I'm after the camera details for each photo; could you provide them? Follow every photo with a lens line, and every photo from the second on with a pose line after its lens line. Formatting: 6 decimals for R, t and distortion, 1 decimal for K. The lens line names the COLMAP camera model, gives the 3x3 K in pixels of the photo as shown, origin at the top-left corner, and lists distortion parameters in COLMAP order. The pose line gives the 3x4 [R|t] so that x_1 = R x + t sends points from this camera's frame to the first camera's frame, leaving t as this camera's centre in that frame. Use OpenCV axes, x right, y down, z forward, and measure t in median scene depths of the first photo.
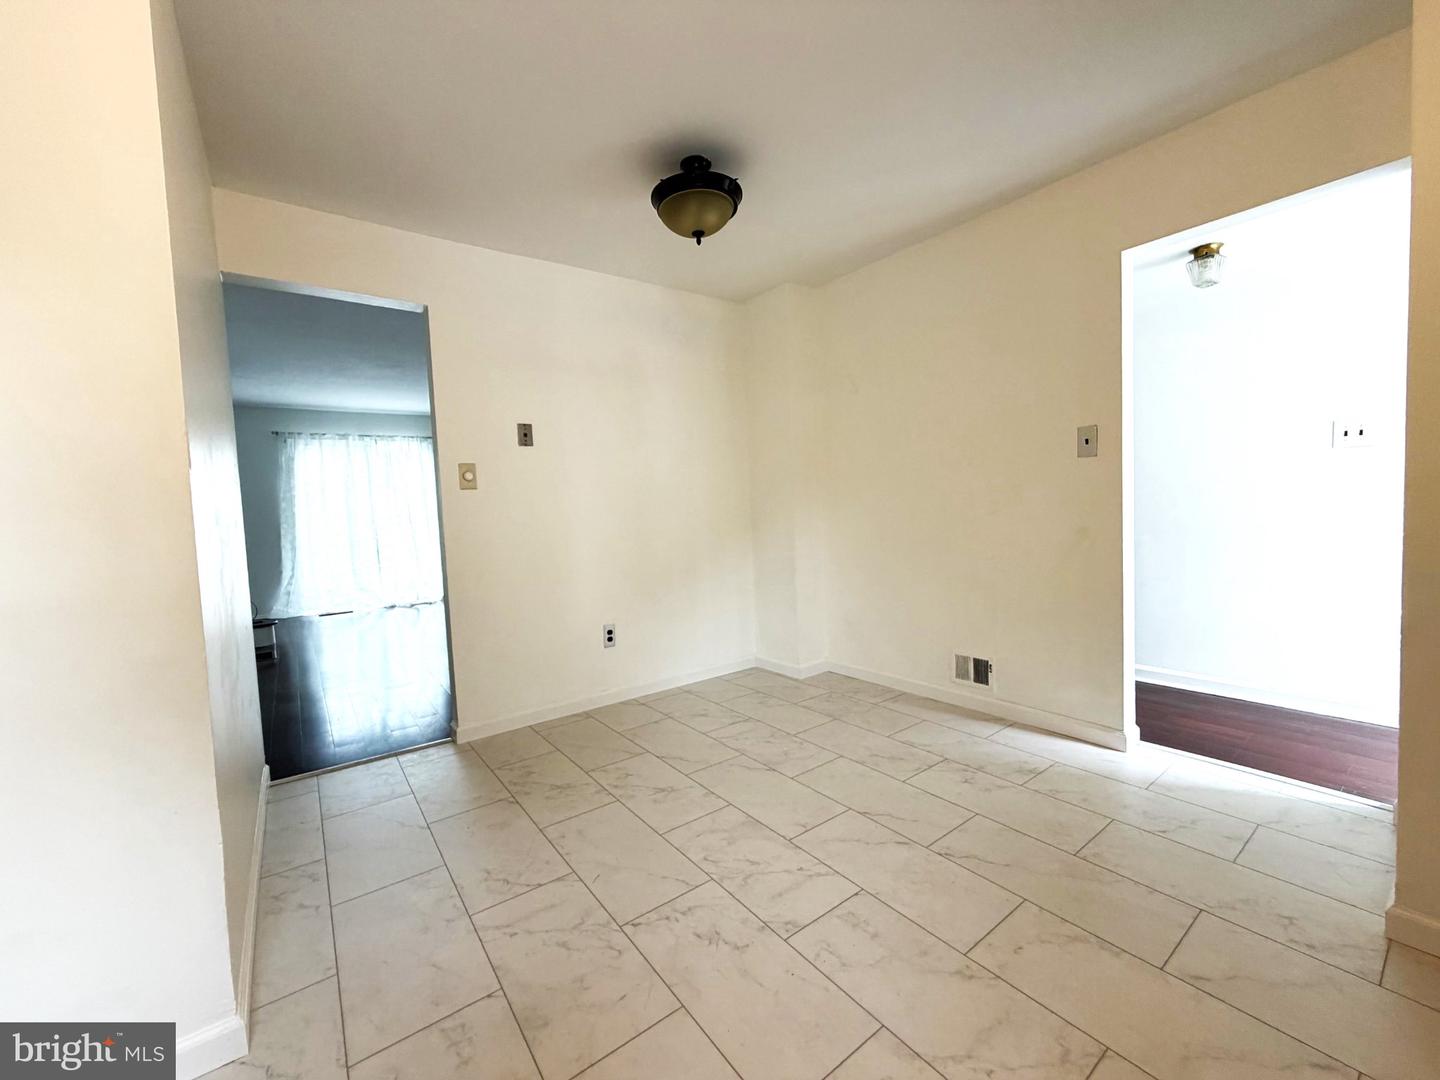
lens RADIAL K [[576.9, 0, 720.0], [0, 576.9, 540.0], [0, 0, 1]] dist [-0.001186, 0.000293]
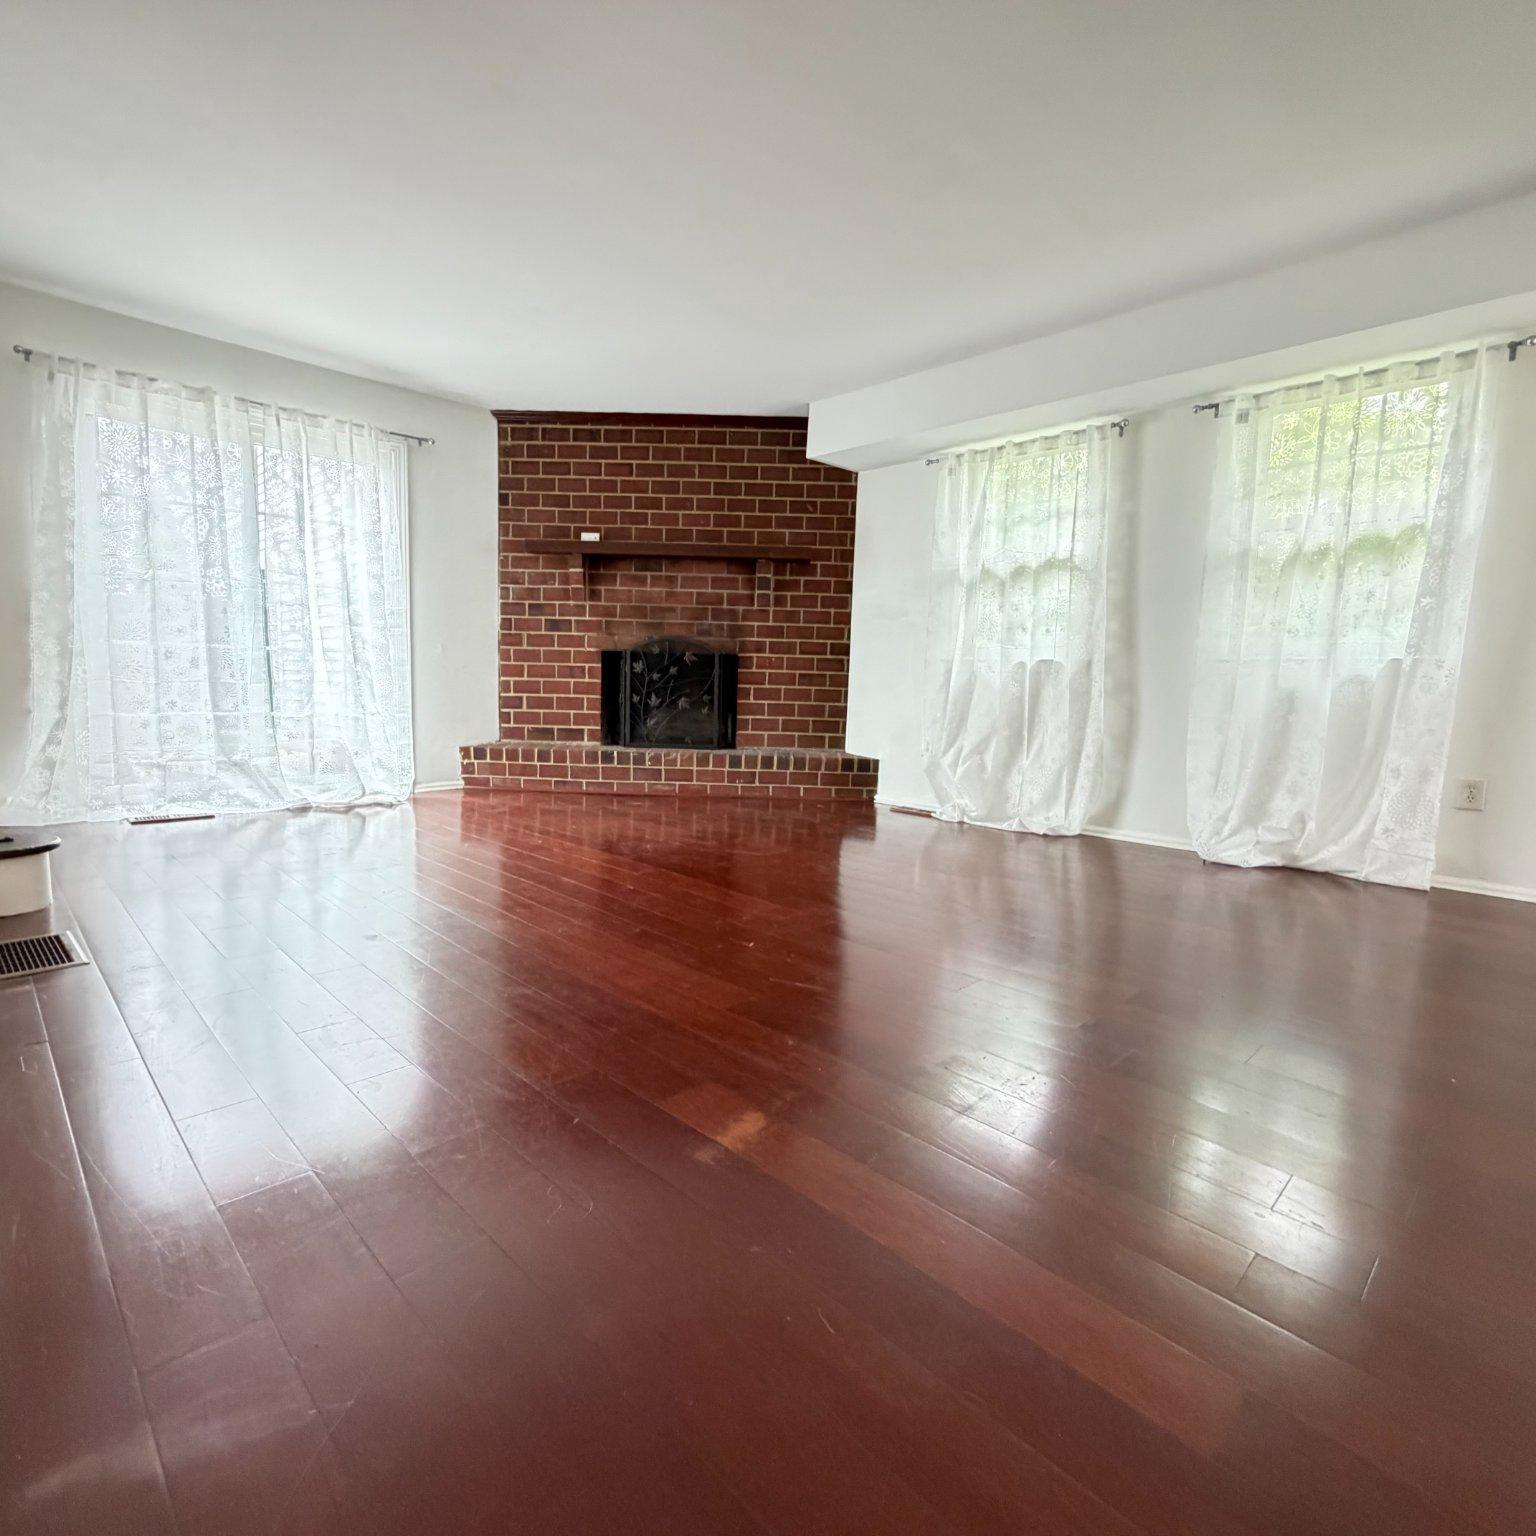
lens RADIAL K [[812.1, 0, 768.0], [0, 812.1, 768.0], [0, 0, 1]] dist [-0.000187, -0.000204]
pose [[0.987478, 0.055419, 0.147703, -0.334267], [-0.061518, 0.997418, 0.037047, 0.042955], [-0.145269, -0.045670, 0.988338, 0.365740]]
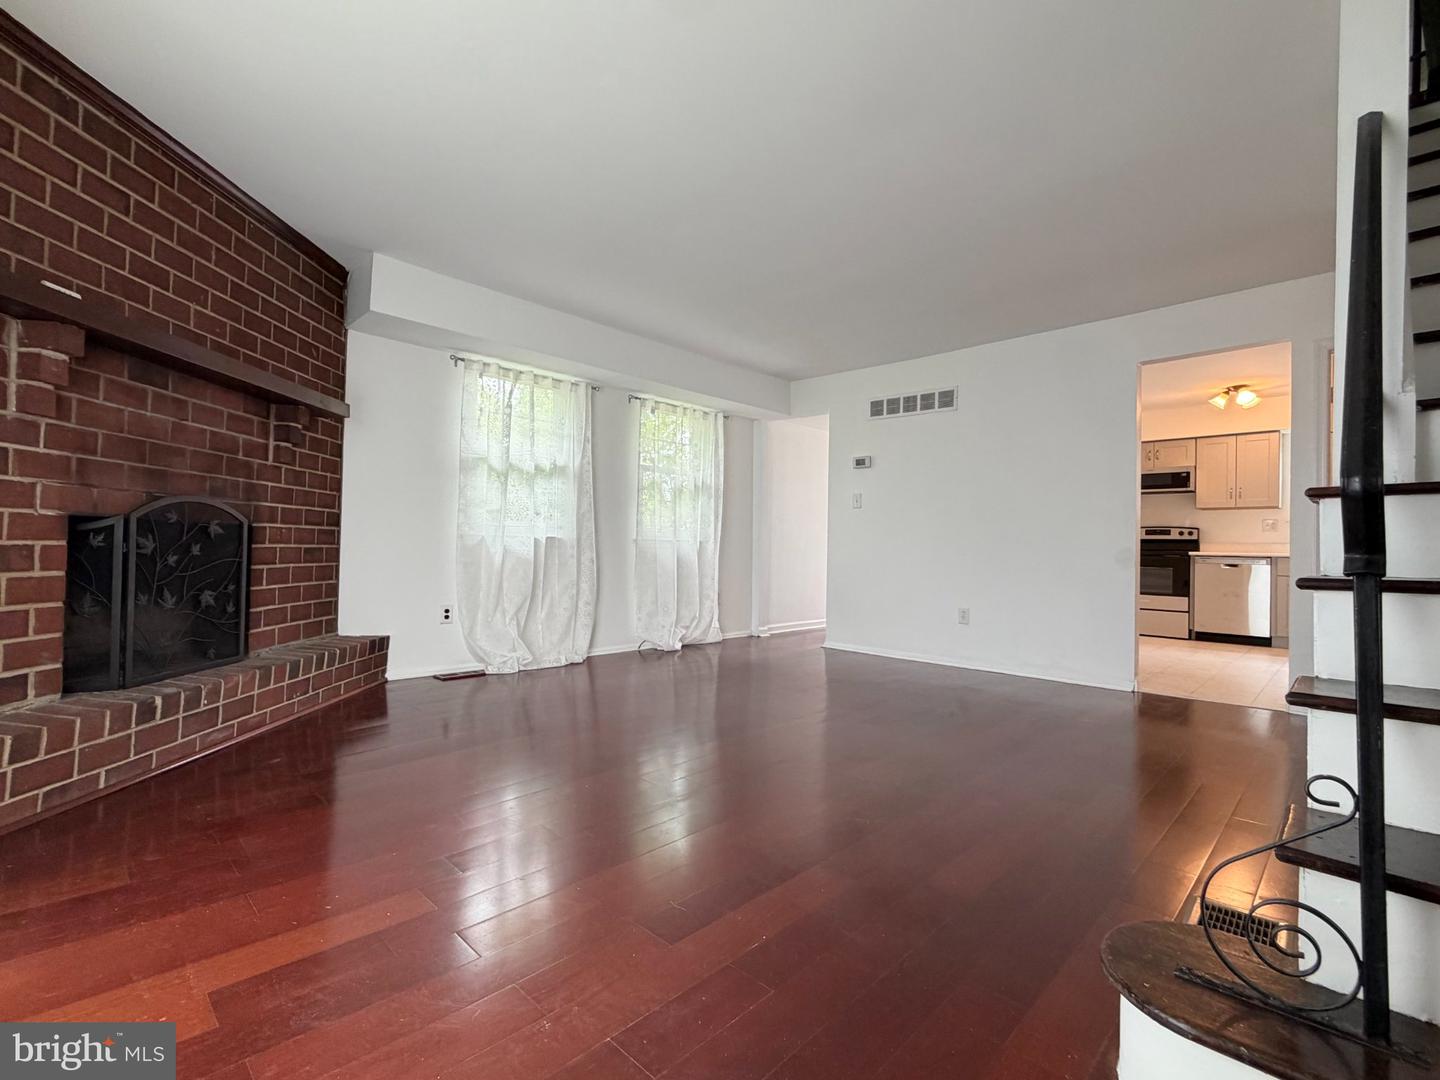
lens RADIAL K [[668.7, 0, 720.0], [0, 668.7, 540.0], [0, 0, 1]] dist [0.000360, 0.000964]
pose [[-0.153525, 0.050960, 0.986830, -0.754627], [0.048779, 0.997843, -0.043940, 0.012497], [-0.986940, 0.041391, -0.155679, 0.890272]]
